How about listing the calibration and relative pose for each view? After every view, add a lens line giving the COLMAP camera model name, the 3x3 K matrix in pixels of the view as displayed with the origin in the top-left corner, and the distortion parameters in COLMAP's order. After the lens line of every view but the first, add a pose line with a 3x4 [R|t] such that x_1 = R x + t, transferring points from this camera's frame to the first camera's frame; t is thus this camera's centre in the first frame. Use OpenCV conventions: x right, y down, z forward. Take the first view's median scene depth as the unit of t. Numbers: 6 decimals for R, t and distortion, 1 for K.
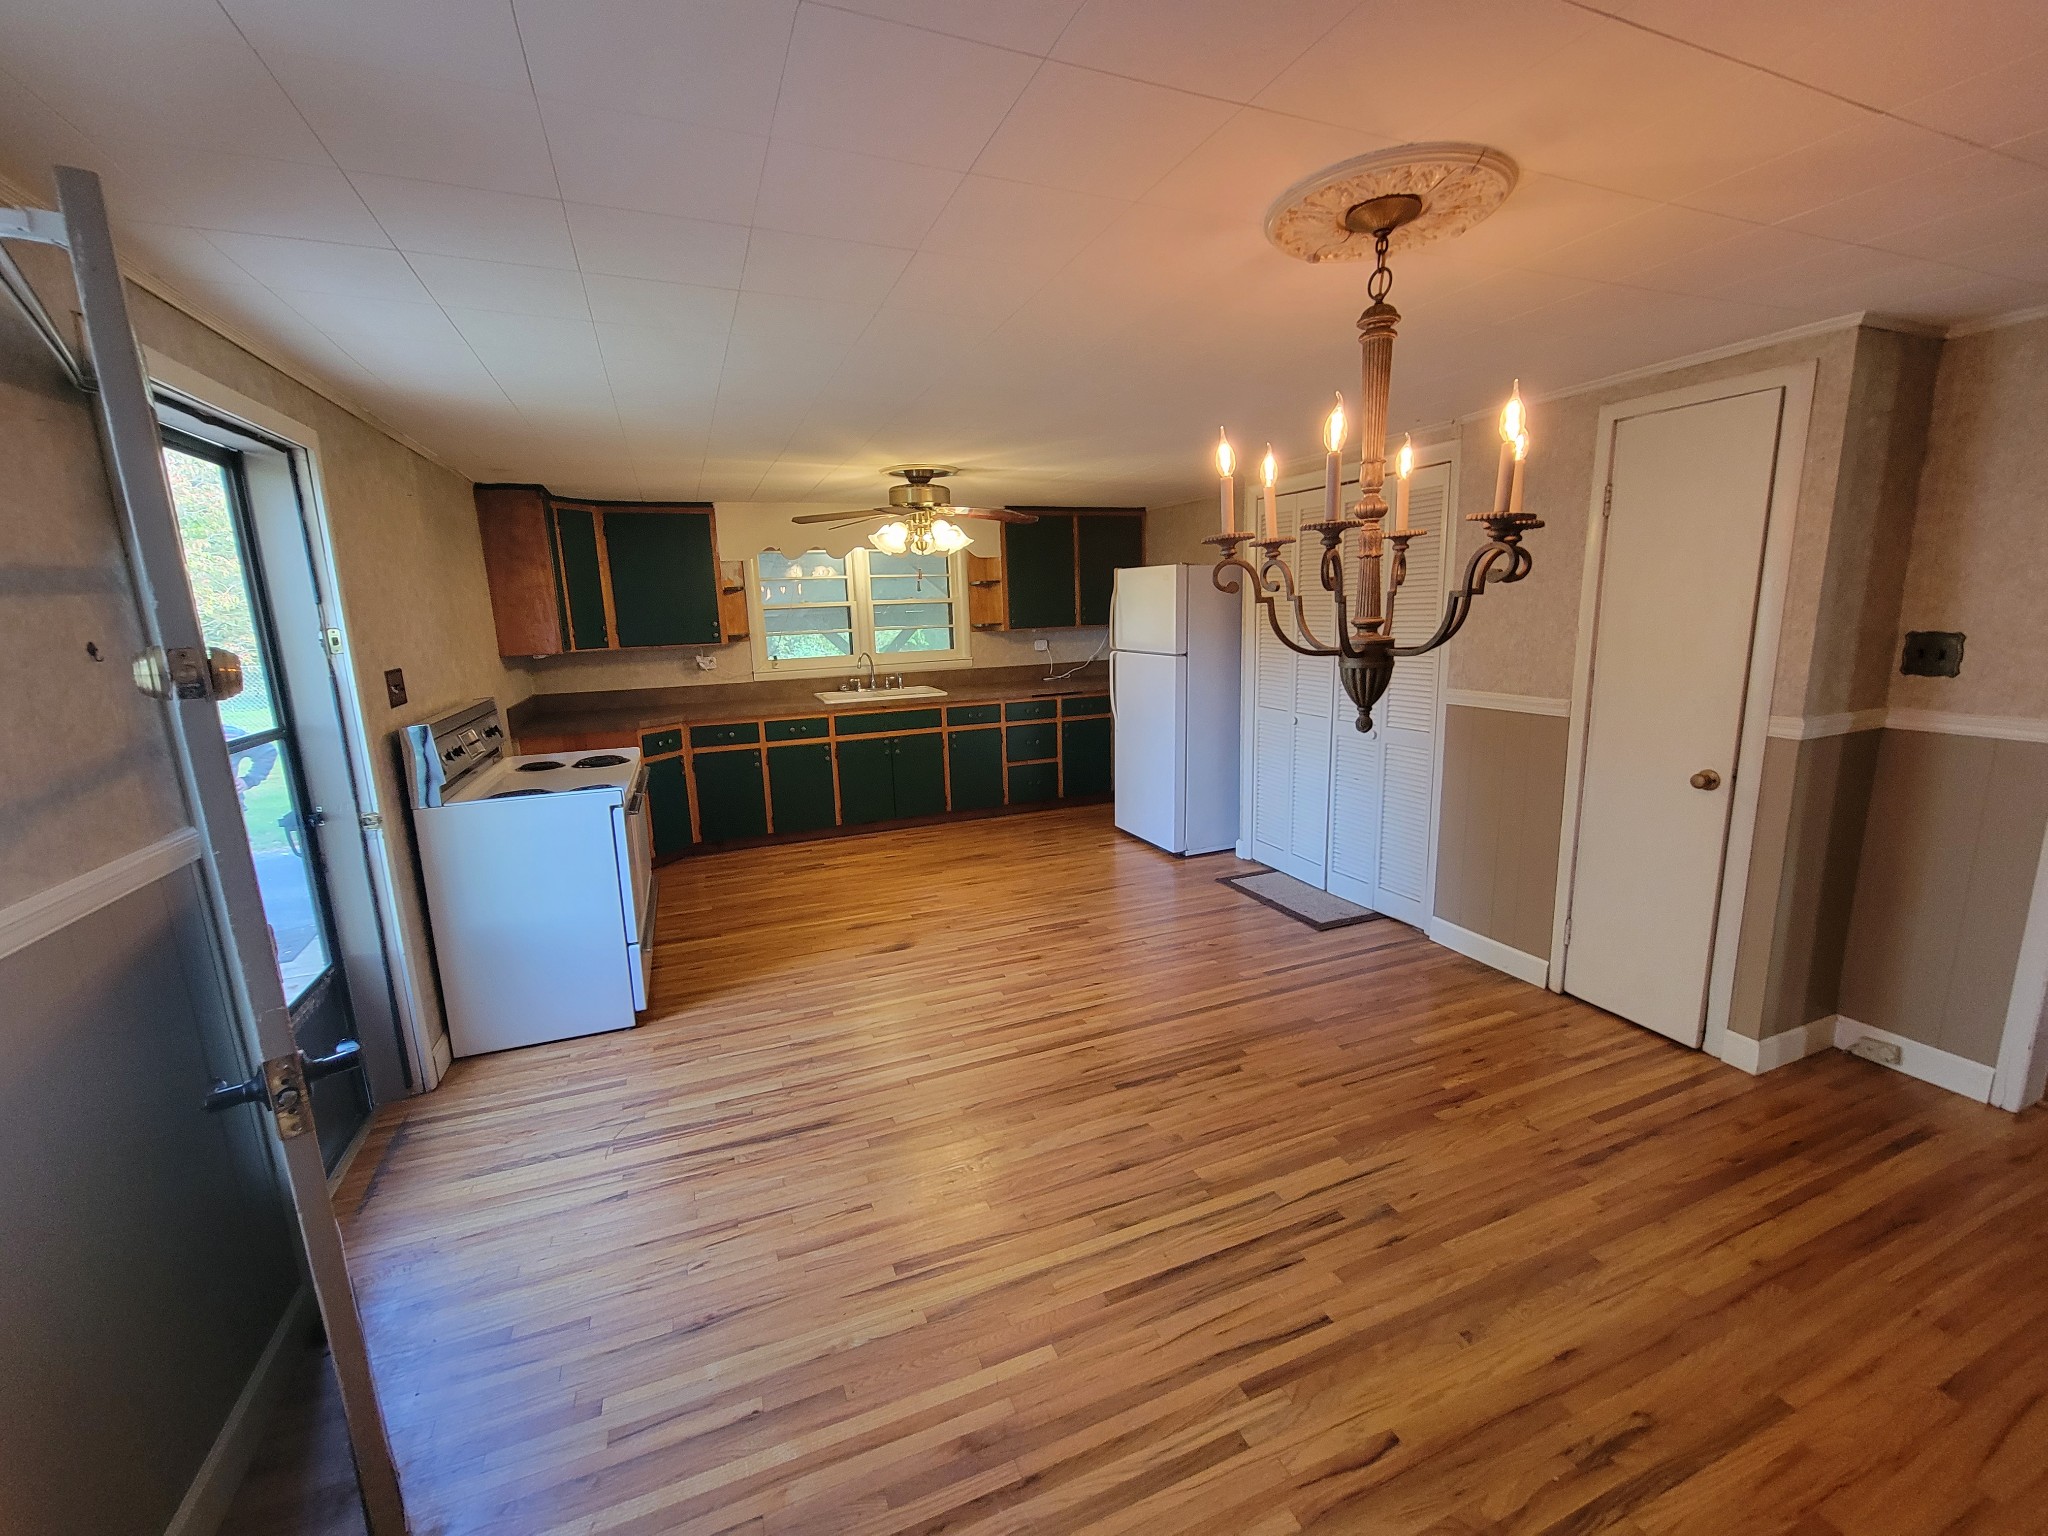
lens RADIAL K [[838.7, 0, 1020.8], [0, 838.7, 758.5], [0, 0, 1]] dist [-0.006344, -0.001134]
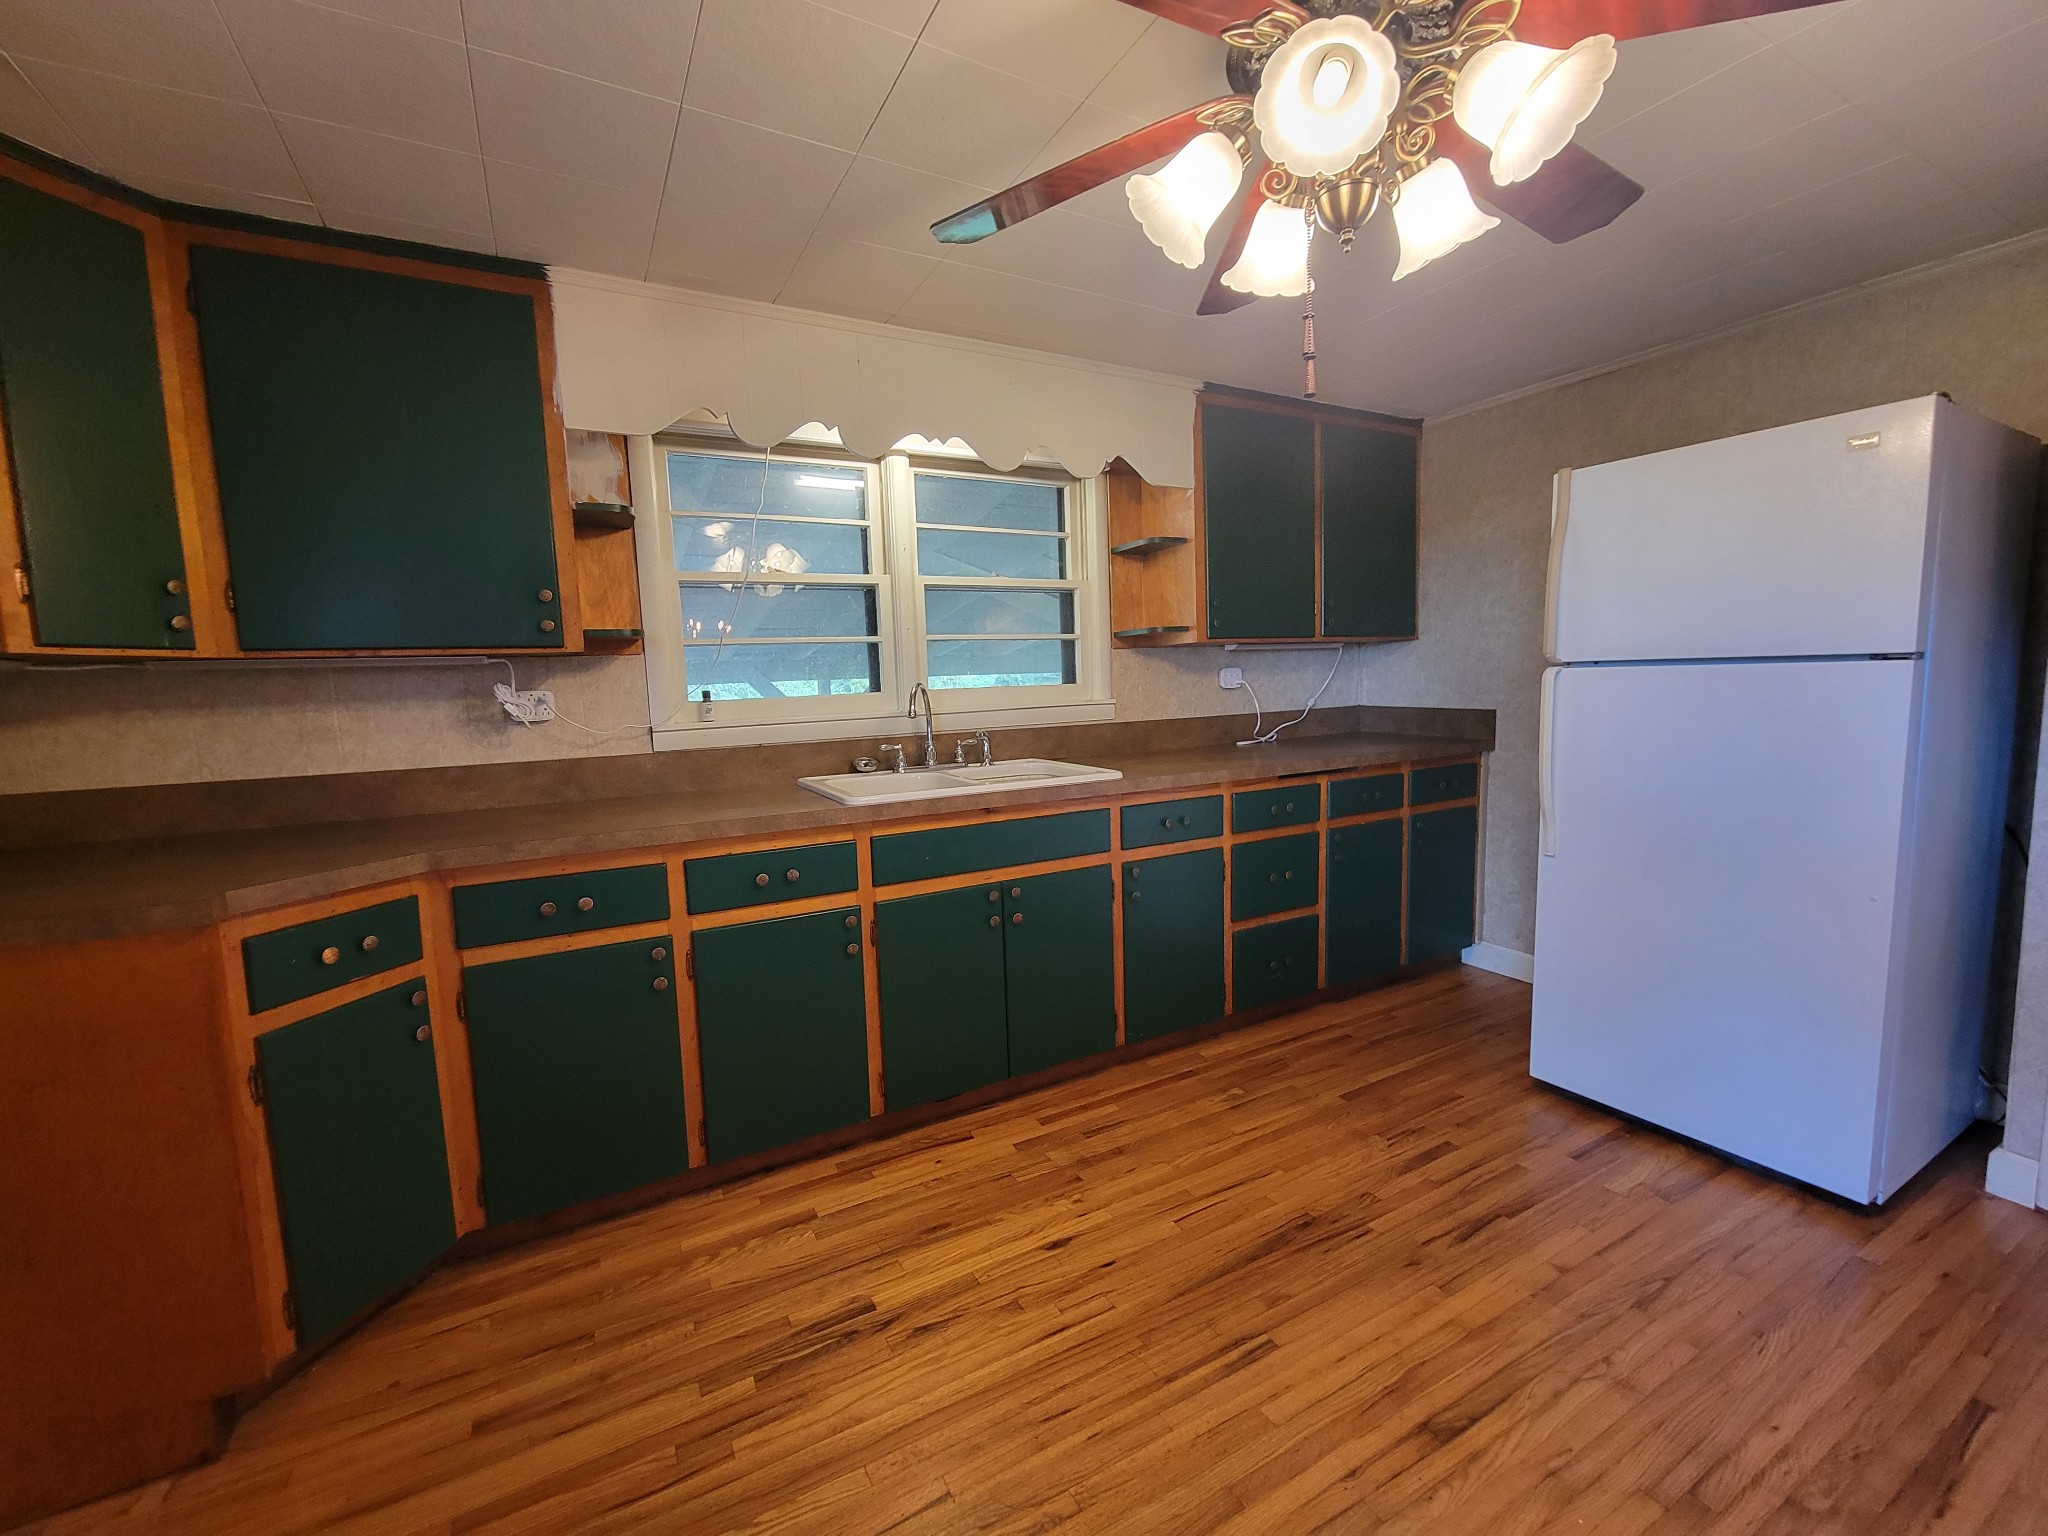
lens RADIAL K [[838.7, 0, 1021.8], [0, 838.7, 762.8], [0, 0, 1]] dist [-0.006344, -0.001134]
pose [[0.993274, -0.014198, 0.114912, -0.198399], [0.024241, 0.995959, -0.086480, -0.049885], [-0.113219, 0.088684, 0.989604, 0.611997]]
